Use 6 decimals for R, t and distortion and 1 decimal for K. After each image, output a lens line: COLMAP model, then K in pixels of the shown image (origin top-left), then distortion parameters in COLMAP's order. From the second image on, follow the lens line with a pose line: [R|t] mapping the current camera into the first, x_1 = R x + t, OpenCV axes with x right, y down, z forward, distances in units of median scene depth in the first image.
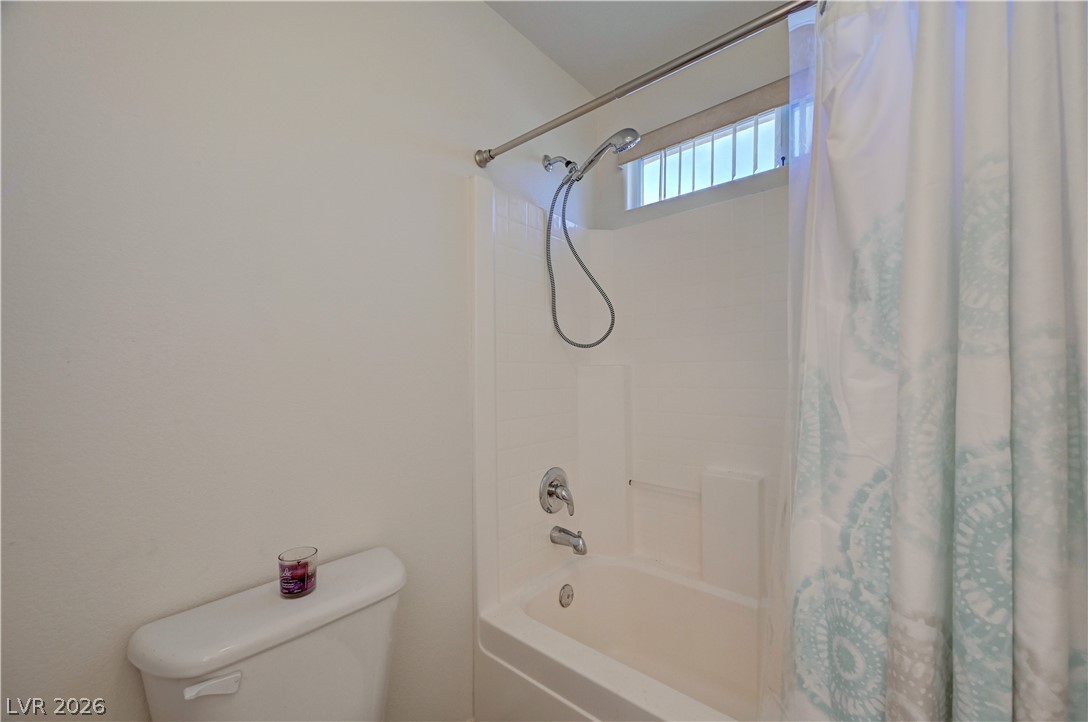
lens RADIAL K [[433.2, 0, 542.4], [0, 433.2, 360.0], [0, 0, 1]] dist [-0.002758, 0.000896]
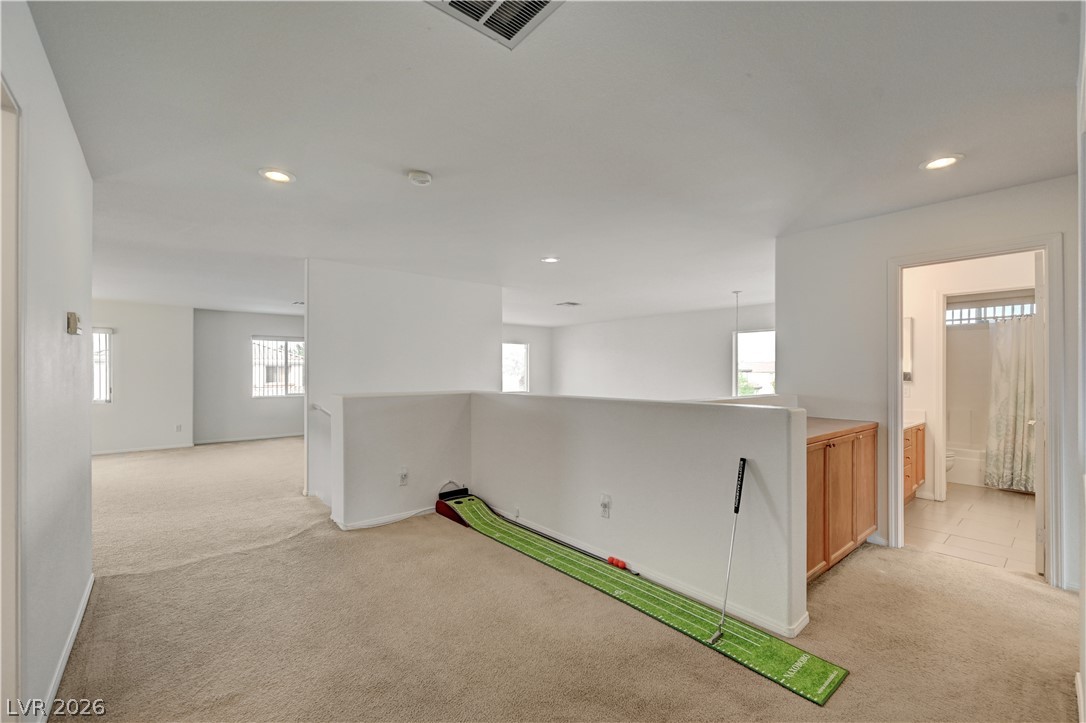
lens RADIAL K [[435.3, 0, 544.1], [0, 435.3, 369.3], [0, 0, 1]] dist [-0.013198, -0.000312]
pose [[0.987427, 0.002316, -0.158058, -4.352565], [-0.000432, 0.999928, 0.011955, -0.215227], [0.158074, -0.011736, 0.987357, -5.552895]]
